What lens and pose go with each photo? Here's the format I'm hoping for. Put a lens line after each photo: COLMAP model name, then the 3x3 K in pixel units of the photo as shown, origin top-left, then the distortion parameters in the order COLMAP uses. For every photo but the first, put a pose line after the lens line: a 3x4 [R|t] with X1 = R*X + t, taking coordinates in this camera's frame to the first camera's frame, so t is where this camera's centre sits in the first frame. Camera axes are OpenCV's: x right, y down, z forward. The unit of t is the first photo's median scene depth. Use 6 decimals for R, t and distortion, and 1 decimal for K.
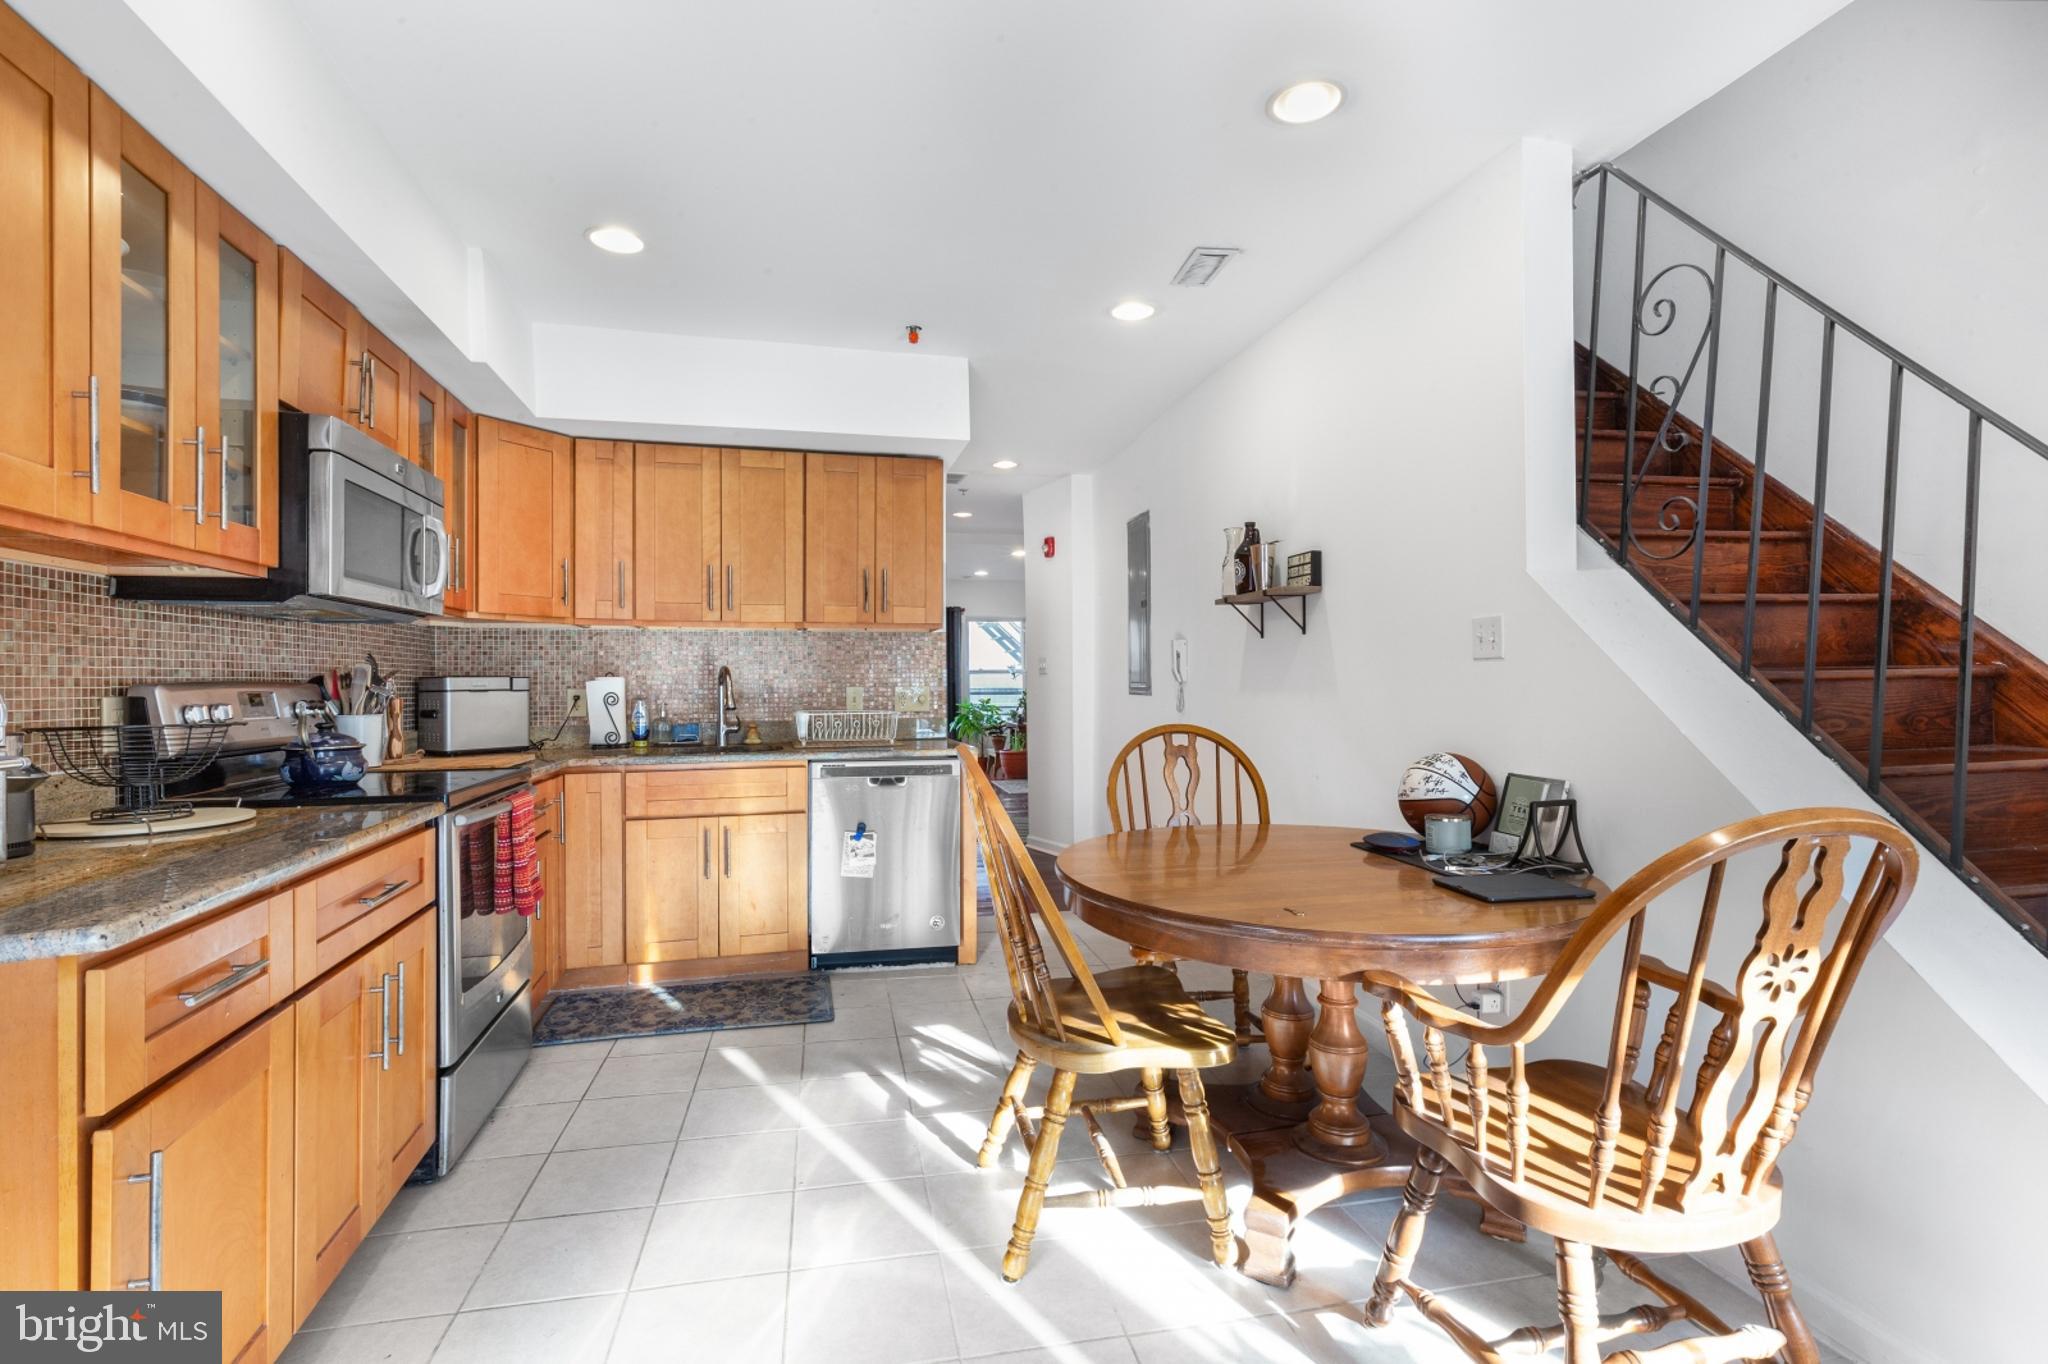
lens RADIAL K [[923.0, 0, 1019.3], [0, 923.0, 678.2], [0, 0, 1]] dist [-0.000035, -0.000086]
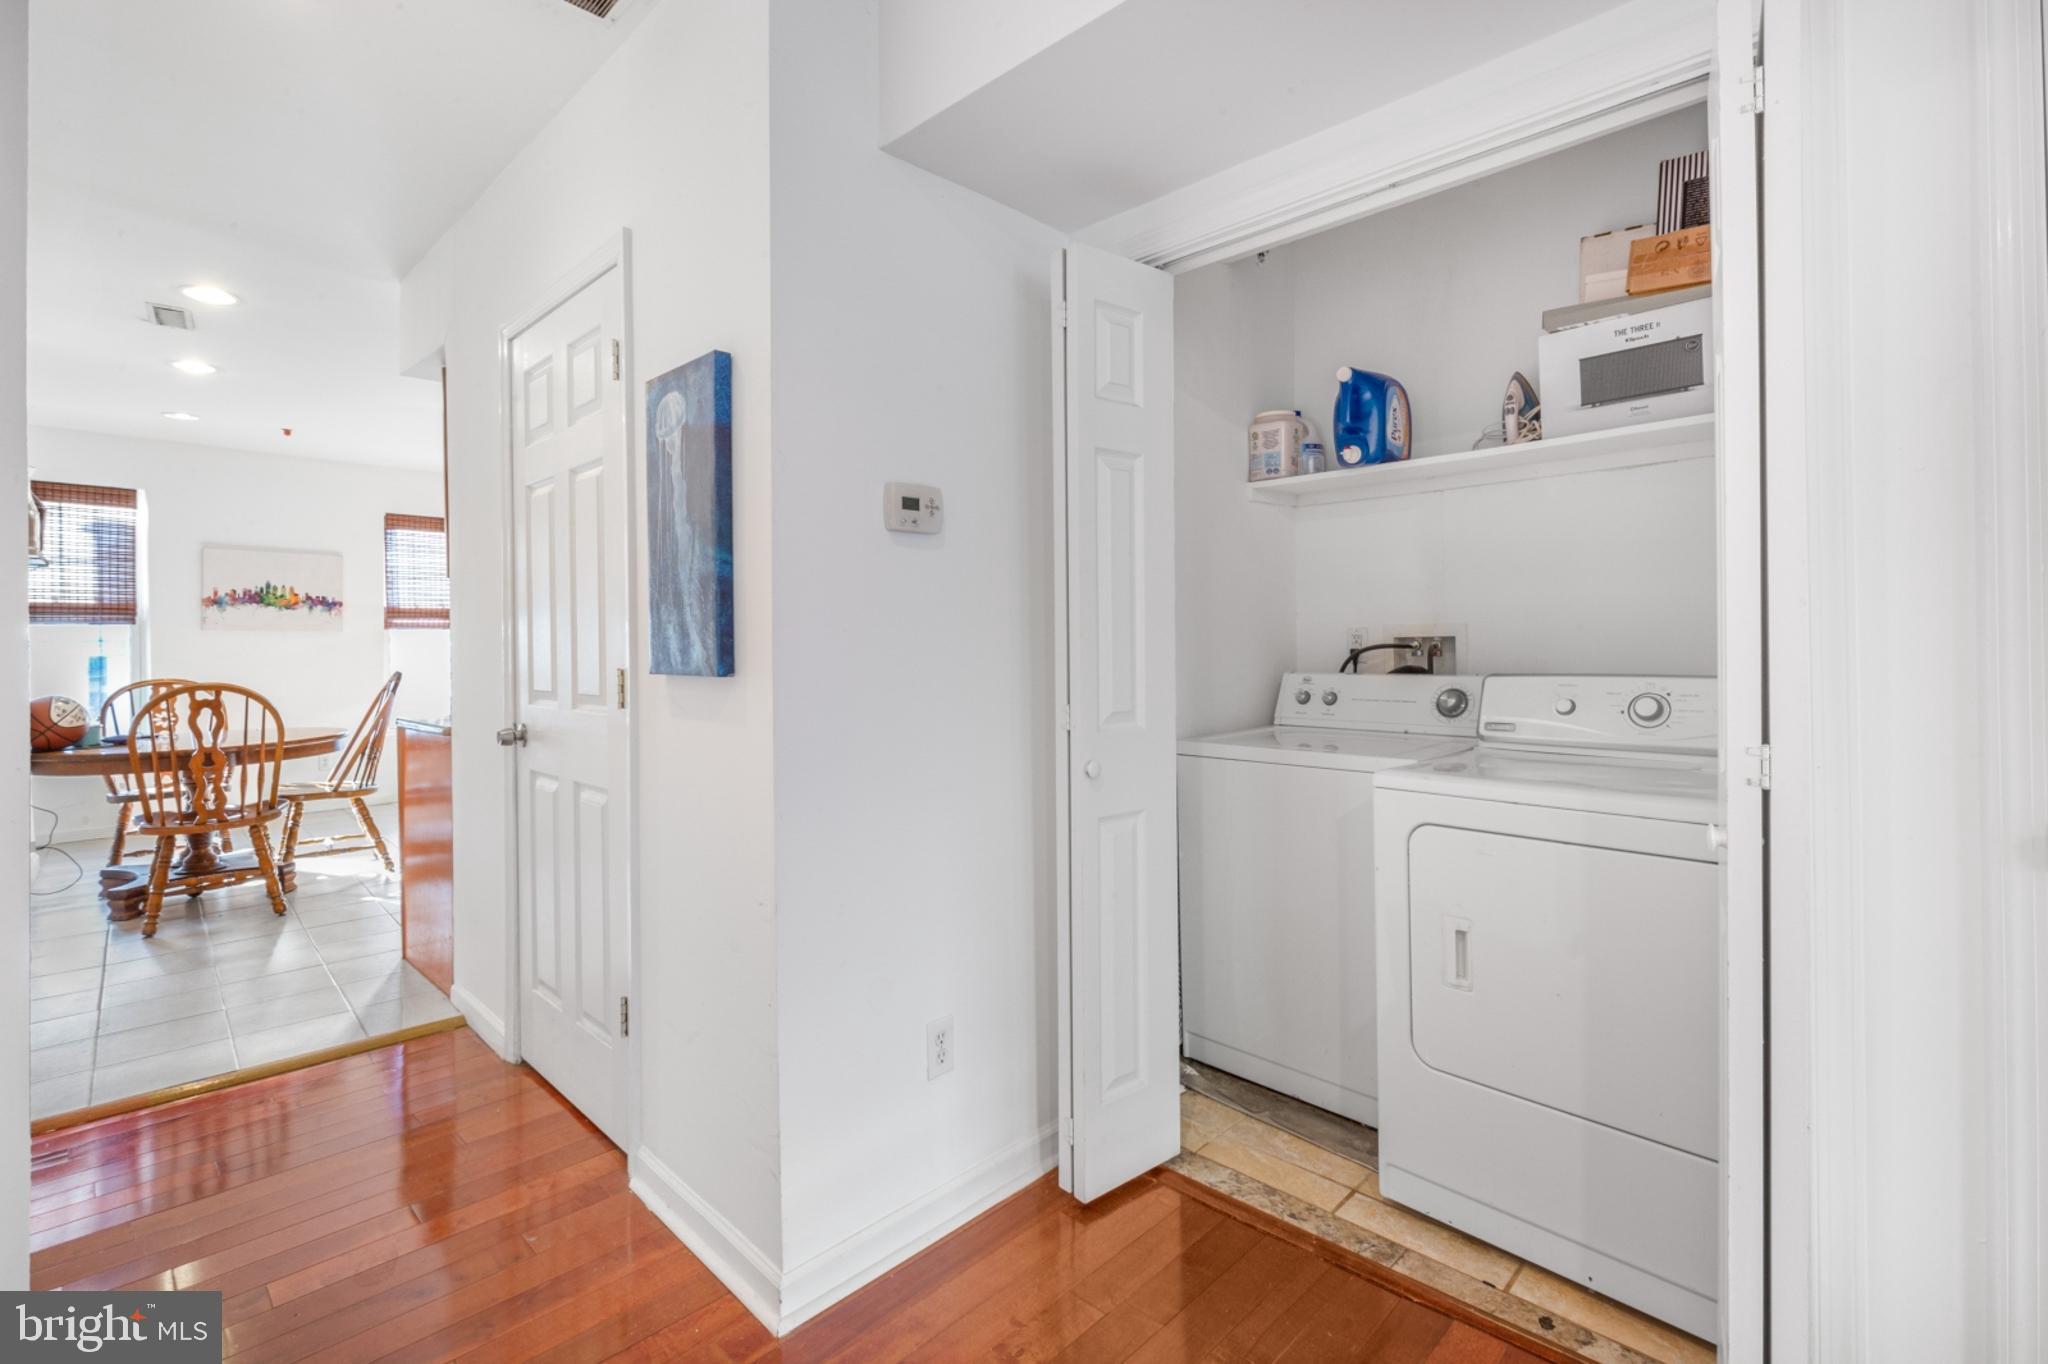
lens RADIAL K [[944.3, 0, 1016.6], [0, 944.3, 644.6], [0, 0, 1]] dist [-0.002225, -0.000525]
pose [[-0.847333, 0.021952, -0.530609, -0.085948], [0.018957, 0.999759, 0.011089, 0.001800], [0.530724, -0.000663, -0.847544, 2.466986]]
